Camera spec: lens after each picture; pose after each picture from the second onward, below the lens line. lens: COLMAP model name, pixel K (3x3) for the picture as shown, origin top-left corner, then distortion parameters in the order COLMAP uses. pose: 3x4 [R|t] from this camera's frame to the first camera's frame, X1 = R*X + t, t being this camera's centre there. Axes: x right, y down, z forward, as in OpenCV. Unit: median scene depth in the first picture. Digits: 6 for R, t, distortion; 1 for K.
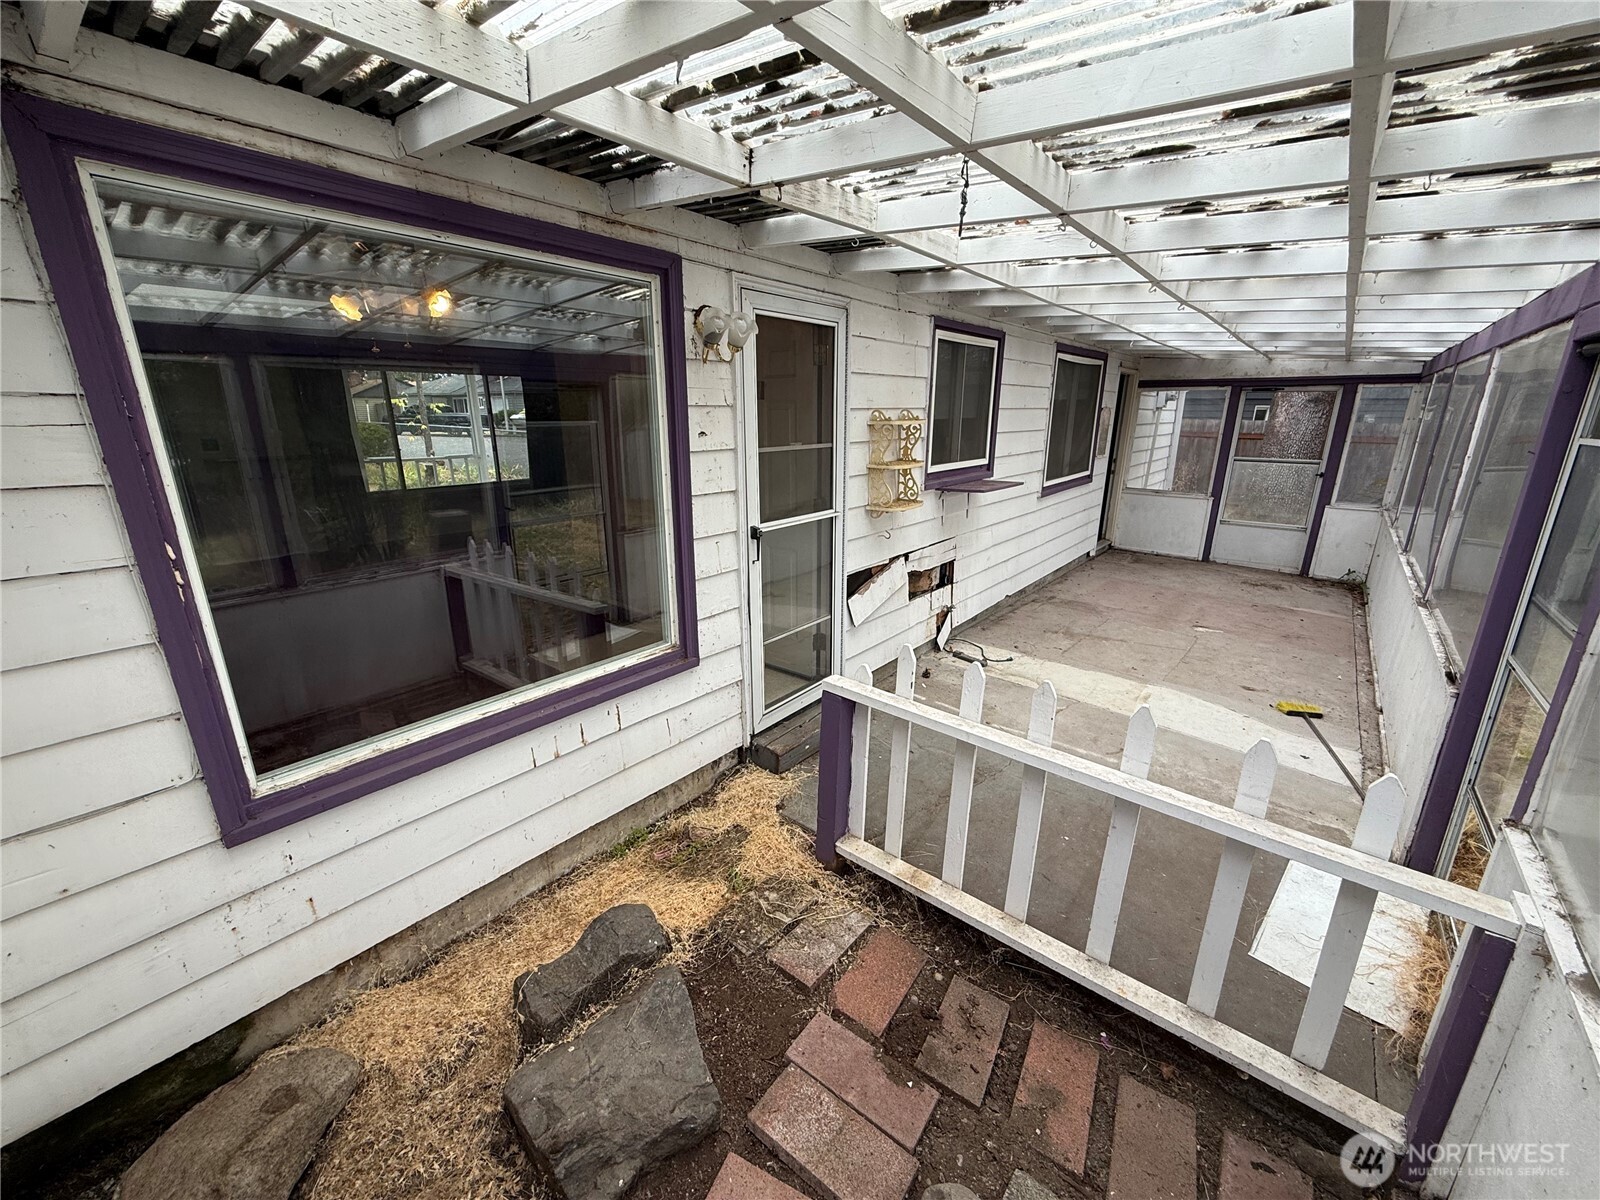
lens RADIAL K [[638.2, 0, 796.8], [0, 638.2, 600.7], [0, 0, 1]] dist [-0.000051, -0.000018]
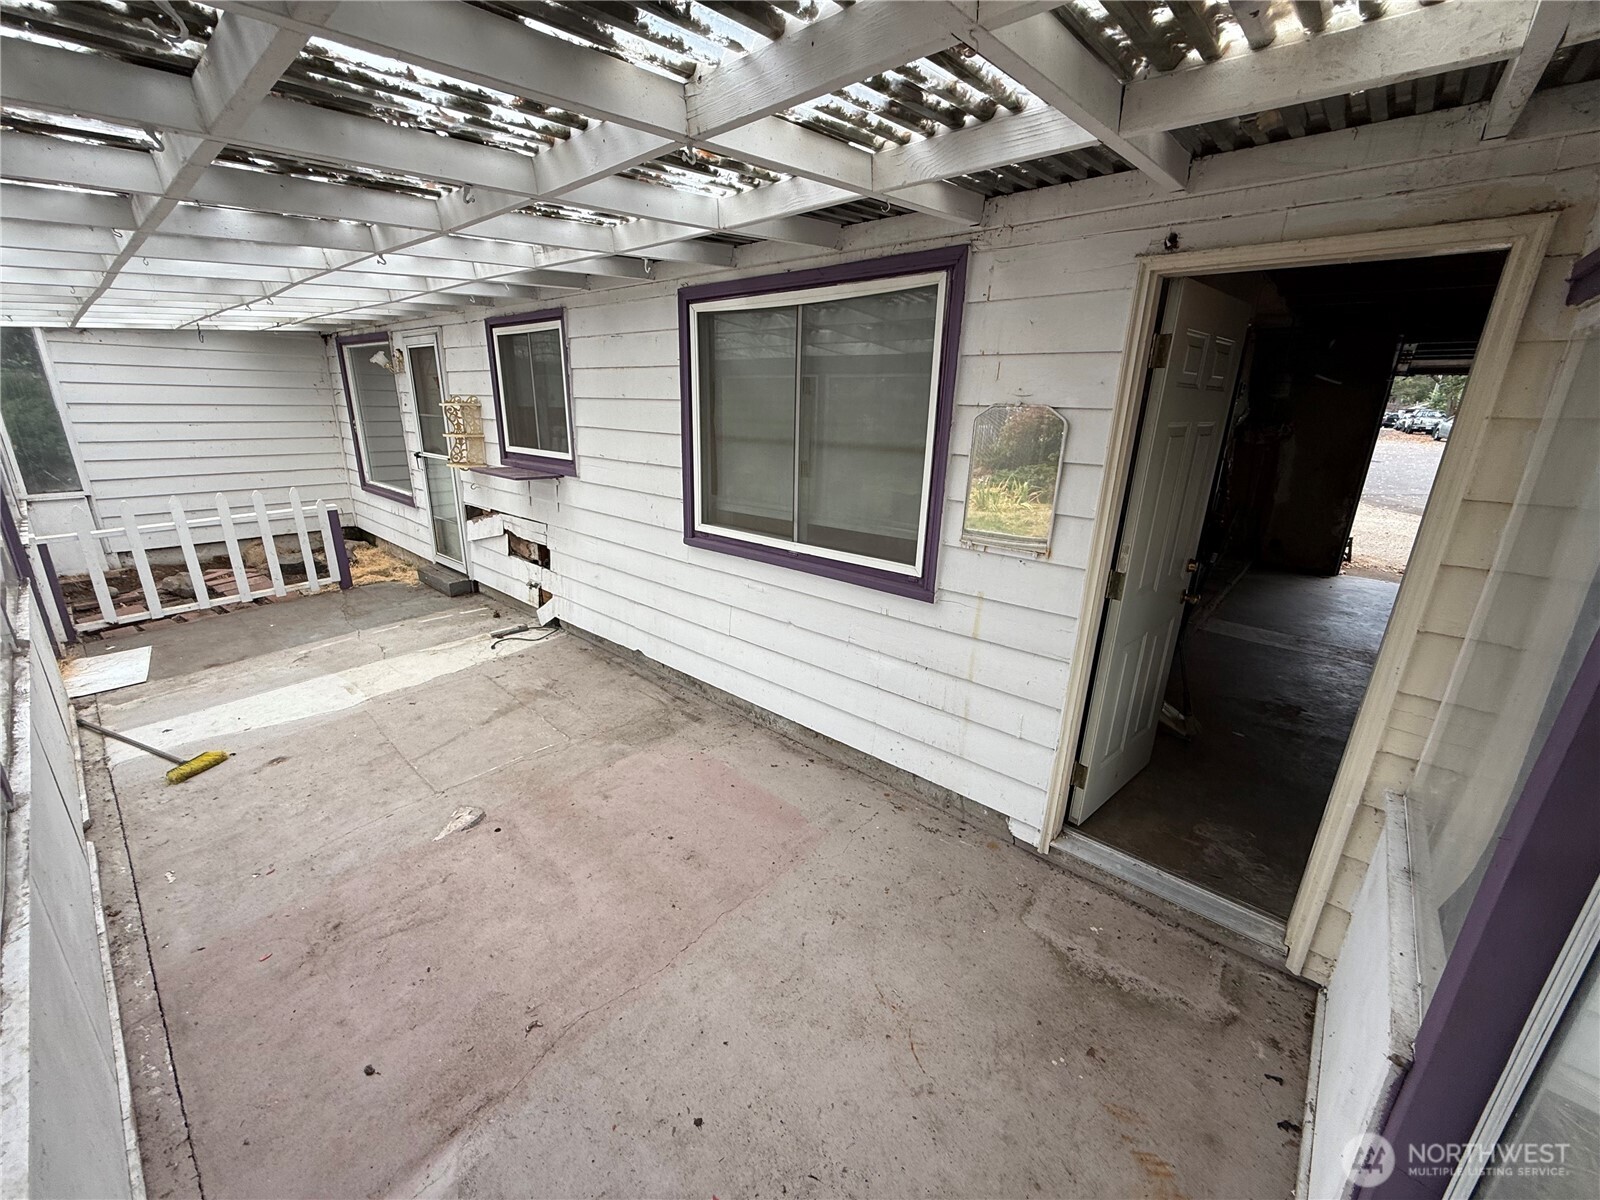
lens RADIAL K [[638.2, 0, 799.6], [0, 638.2, 603.2], [0, 0, 1]] dist [-0.000051, -0.000018]
pose [[-0.031497, 0.300395, -0.953295, 1.131102], [-0.305614, 0.905195, 0.295336, -0.373394], [0.951634, 0.300642, 0.063294, 1.238962]]
